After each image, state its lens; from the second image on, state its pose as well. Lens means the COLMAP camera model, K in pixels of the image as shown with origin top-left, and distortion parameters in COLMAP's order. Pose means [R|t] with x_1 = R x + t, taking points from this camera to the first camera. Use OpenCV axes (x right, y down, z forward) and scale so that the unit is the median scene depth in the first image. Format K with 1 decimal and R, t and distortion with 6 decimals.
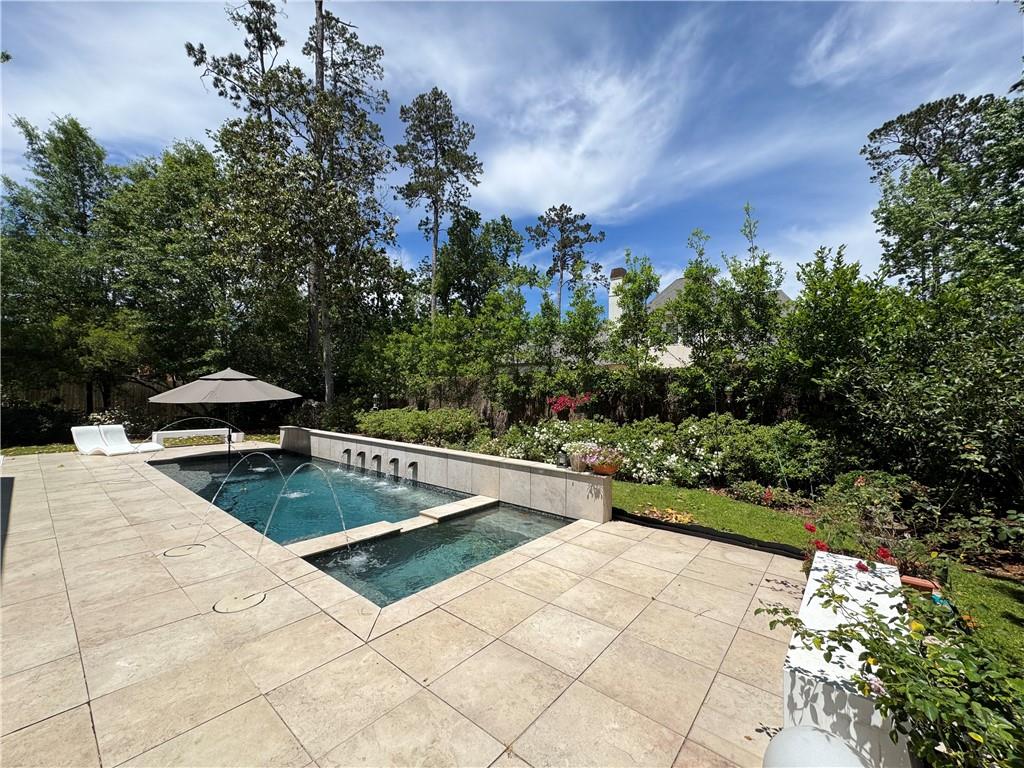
lens RADIAL K [[402.5, 0, 512.0], [0, 402.5, 384.0], [0, 0, 1]] dist [-0.000596, 0.000298]
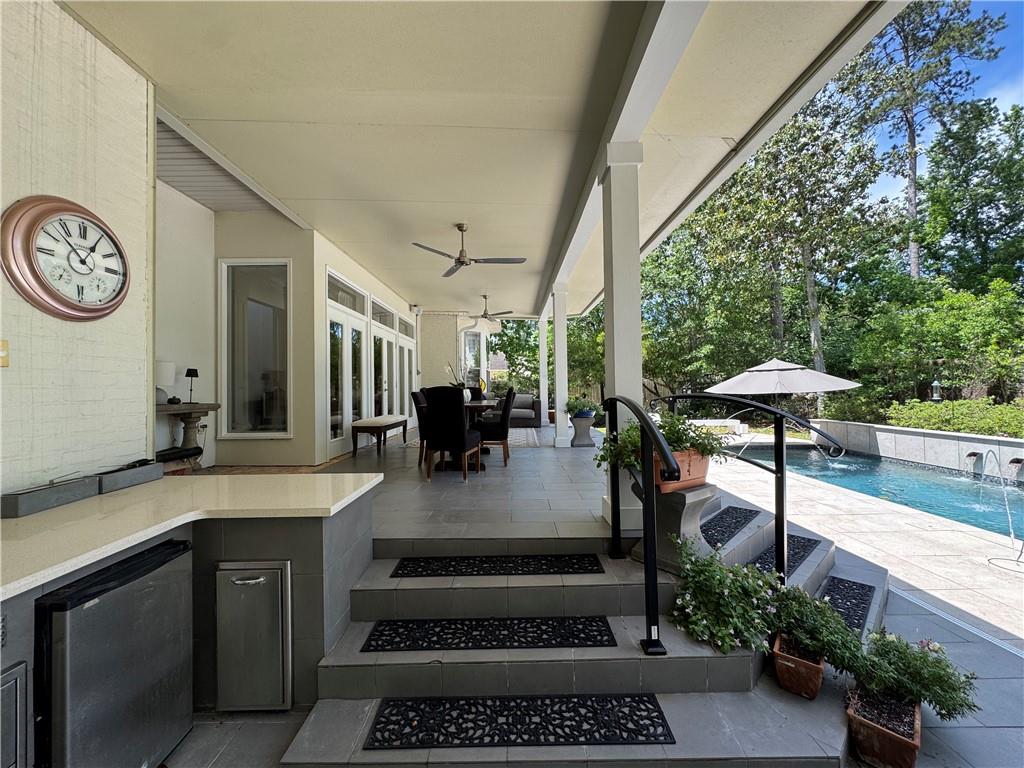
lens RADIAL K [[402.5, 0, 512.0], [0, 402.5, 384.0], [0, 0, 1]] dist [-0.000596, 0.000298]
pose [[0.626291, -0.041689, -0.778473, -0.369831], [0.053986, 0.998491, -0.010039, -0.005871], [0.777717, -0.035740, 0.627597, -0.150881]]
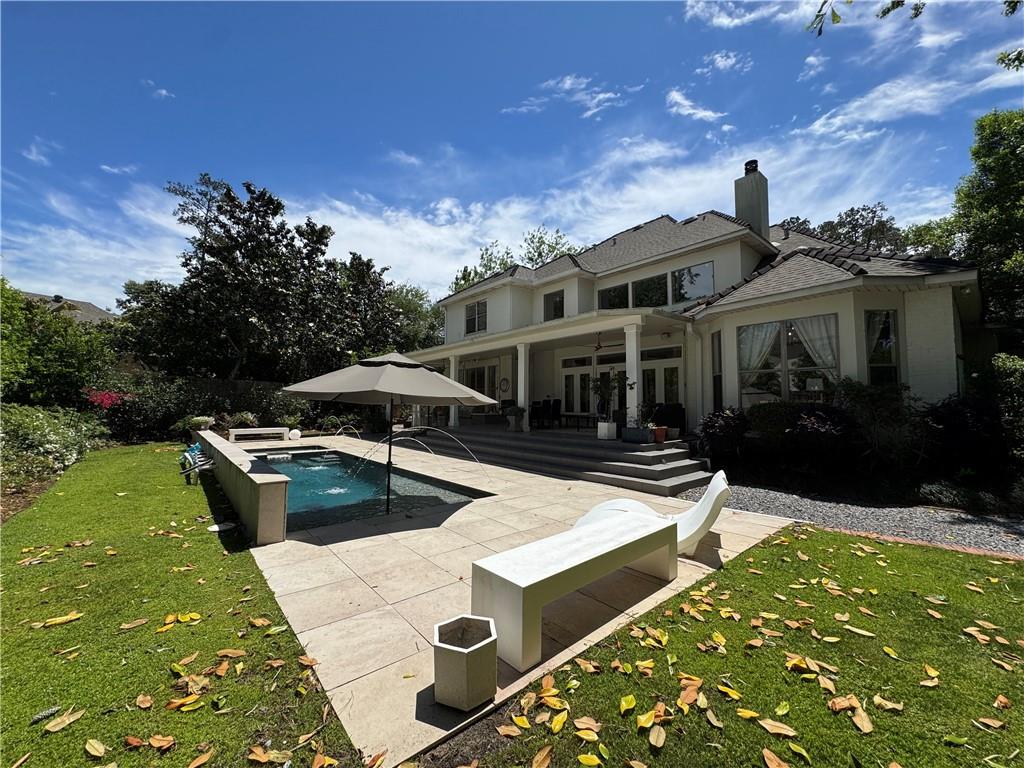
lens RADIAL K [[402.5, 0, 512.0], [0, 402.5, 384.0], [0, 0, 1]] dist [-0.000596, 0.000298]
pose [[-0.981727, -0.015158, 0.189689, -1.102891], [-0.029399, 0.996936, -0.072488, 0.060246], [-0.188009, -0.076740, -0.979165, 1.738349]]
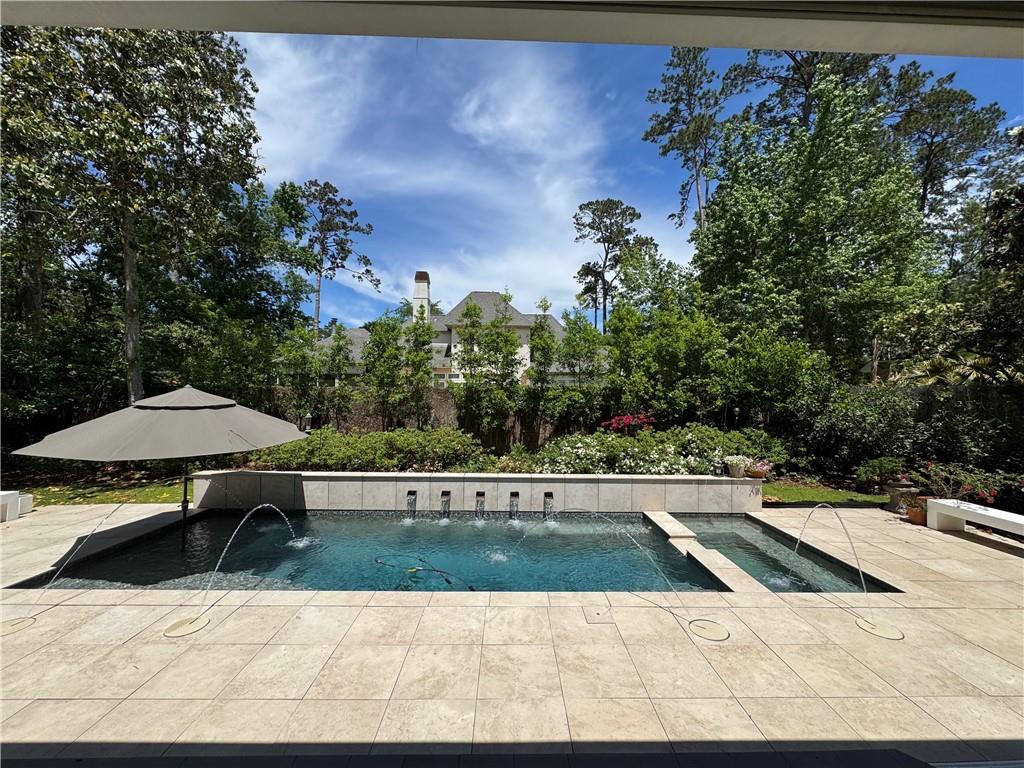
lens RADIAL K [[402.5, 0, 512.0], [0, 402.5, 384.0], [0, 0, 1]] dist [-0.000596, 0.000298]
pose [[0.768716, 0.005505, 0.639567, -0.793337], [-0.013558, 0.999879, 0.007689, -0.060590], [-0.639447, -0.014582, 0.768697, 0.278035]]
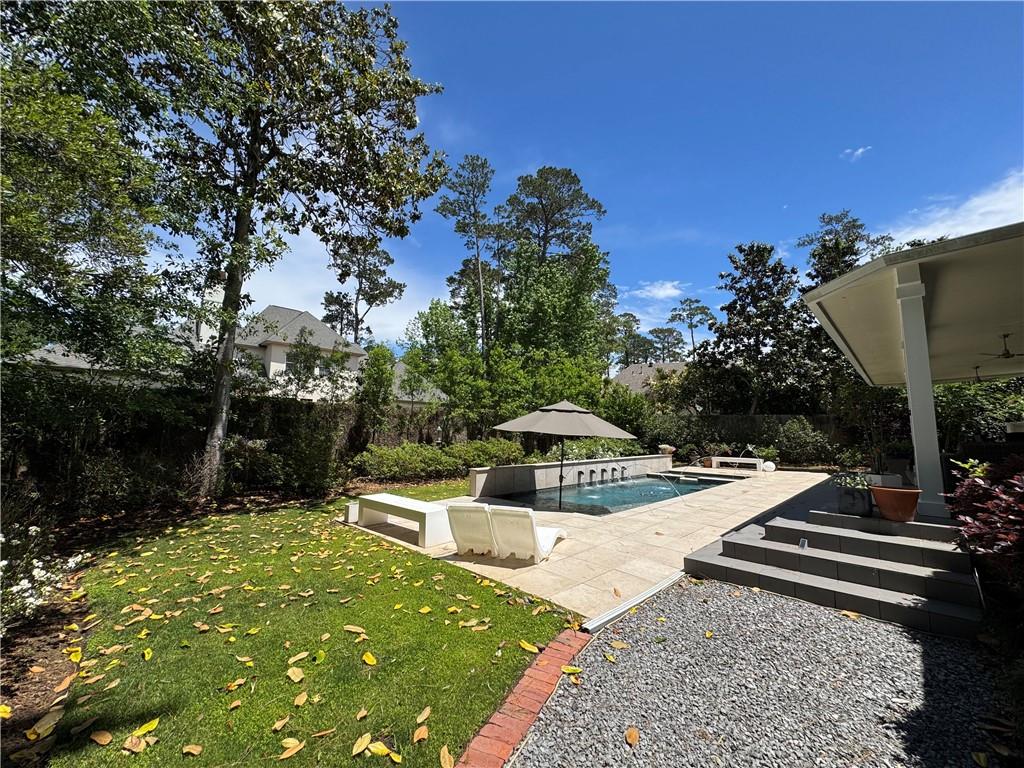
lens RADIAL K [[402.5, 0, 512.0], [0, 402.5, 384.0], [0, 0, 1]] dist [-0.000596, 0.000298]
pose [[0.105483, 0.097211, 0.989658, -1.792362], [-0.030604, 0.995056, -0.094480, 0.016650], [-0.993950, -0.020321, 0.107936, 1.136765]]
